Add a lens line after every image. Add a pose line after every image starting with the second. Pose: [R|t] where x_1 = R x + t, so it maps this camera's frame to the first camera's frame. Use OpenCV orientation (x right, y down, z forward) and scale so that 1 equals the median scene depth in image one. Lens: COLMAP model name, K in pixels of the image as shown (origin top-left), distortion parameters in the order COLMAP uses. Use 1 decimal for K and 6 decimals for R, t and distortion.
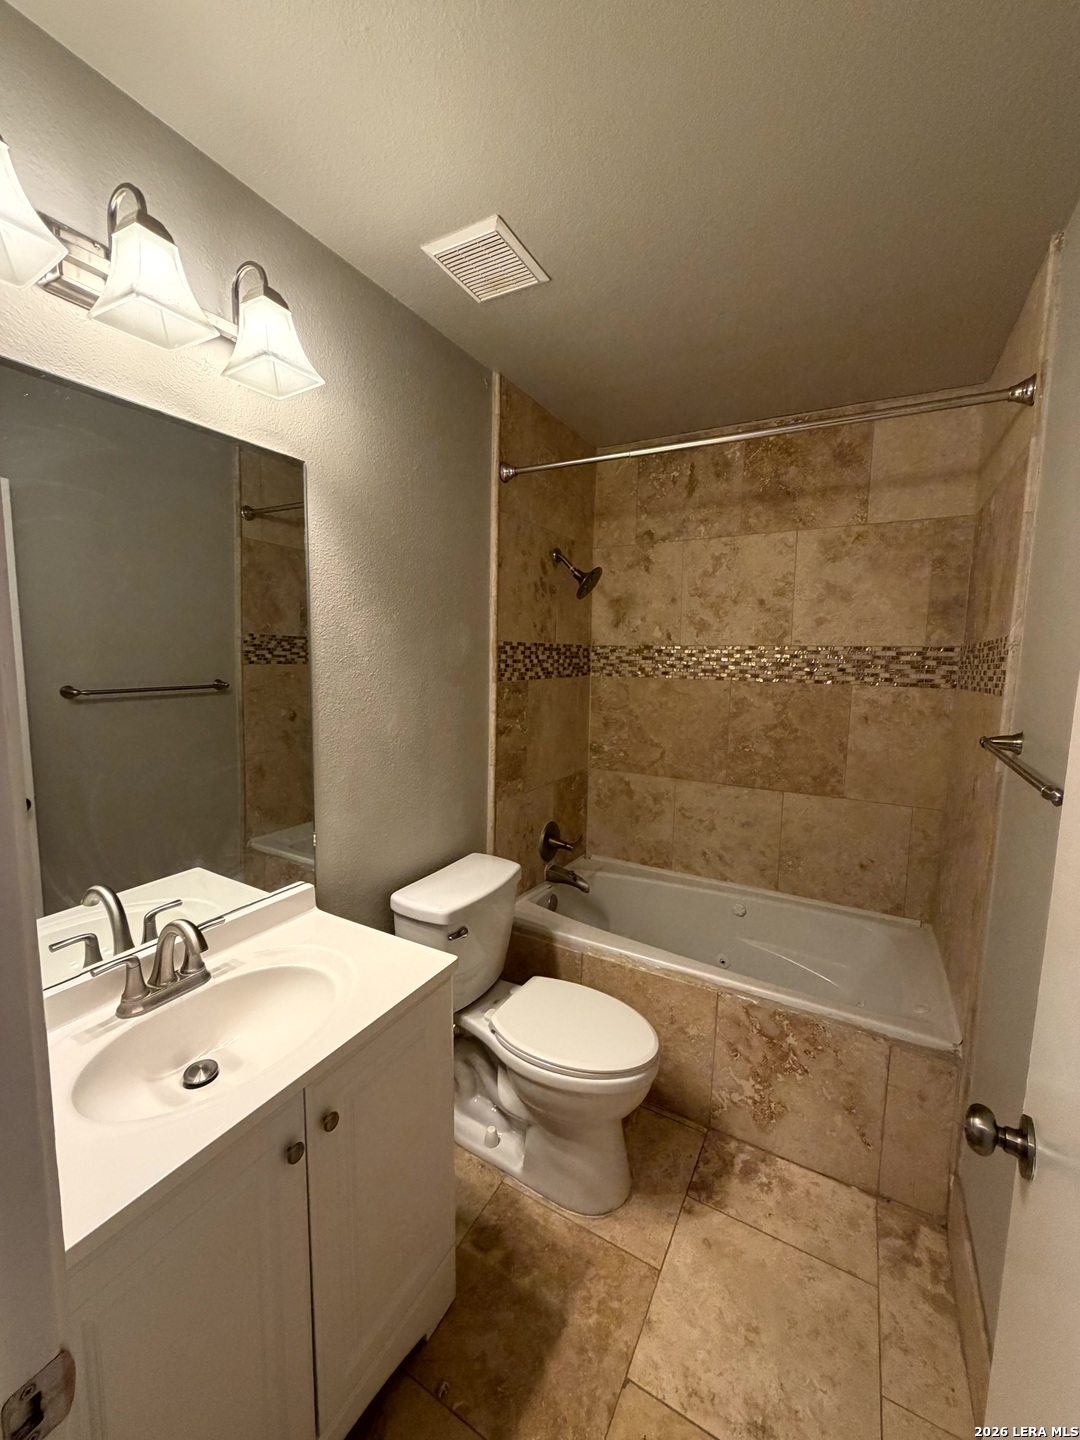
lens RADIAL K [[573.4, 0, 538.5], [0, 573.4, 717.9], [0, 0, 1]] dist [-0.001192, 0.000966]
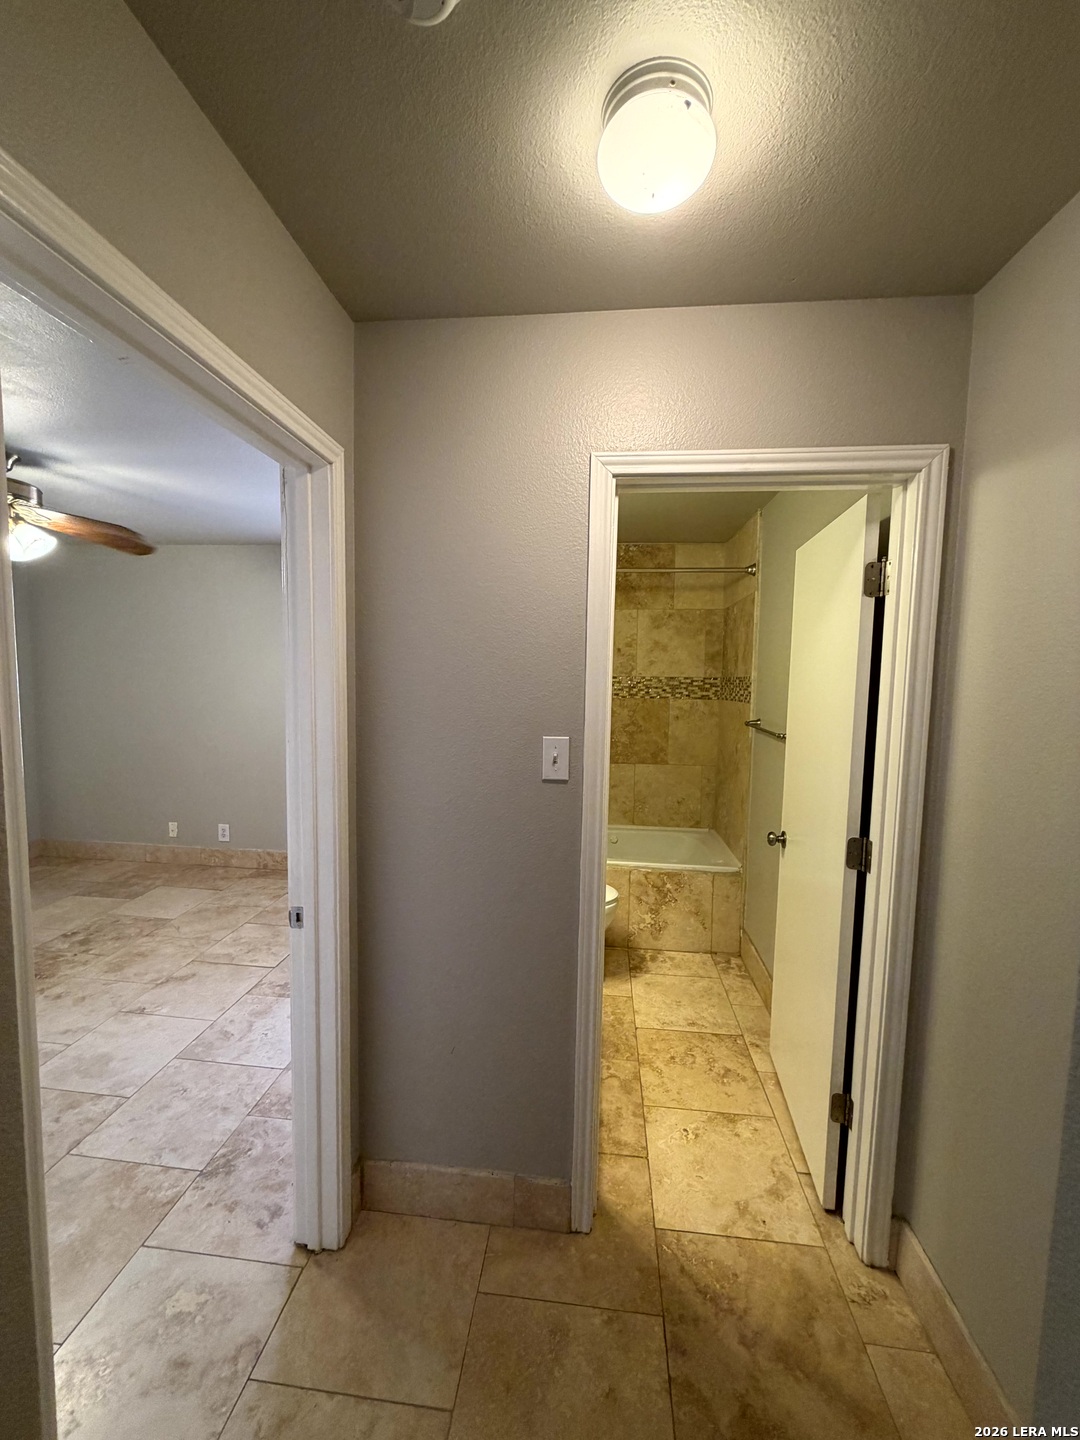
lens RADIAL K [[573.4, 0, 539.6], [0, 573.4, 717.7], [0, 0, 1]] dist [-0.001192, 0.000966]
pose [[0.916114, -0.033566, 0.399511, -0.675990], [0.044784, 0.998820, -0.018774, 0.019395], [-0.398409, 0.035091, 0.916536, -0.580935]]
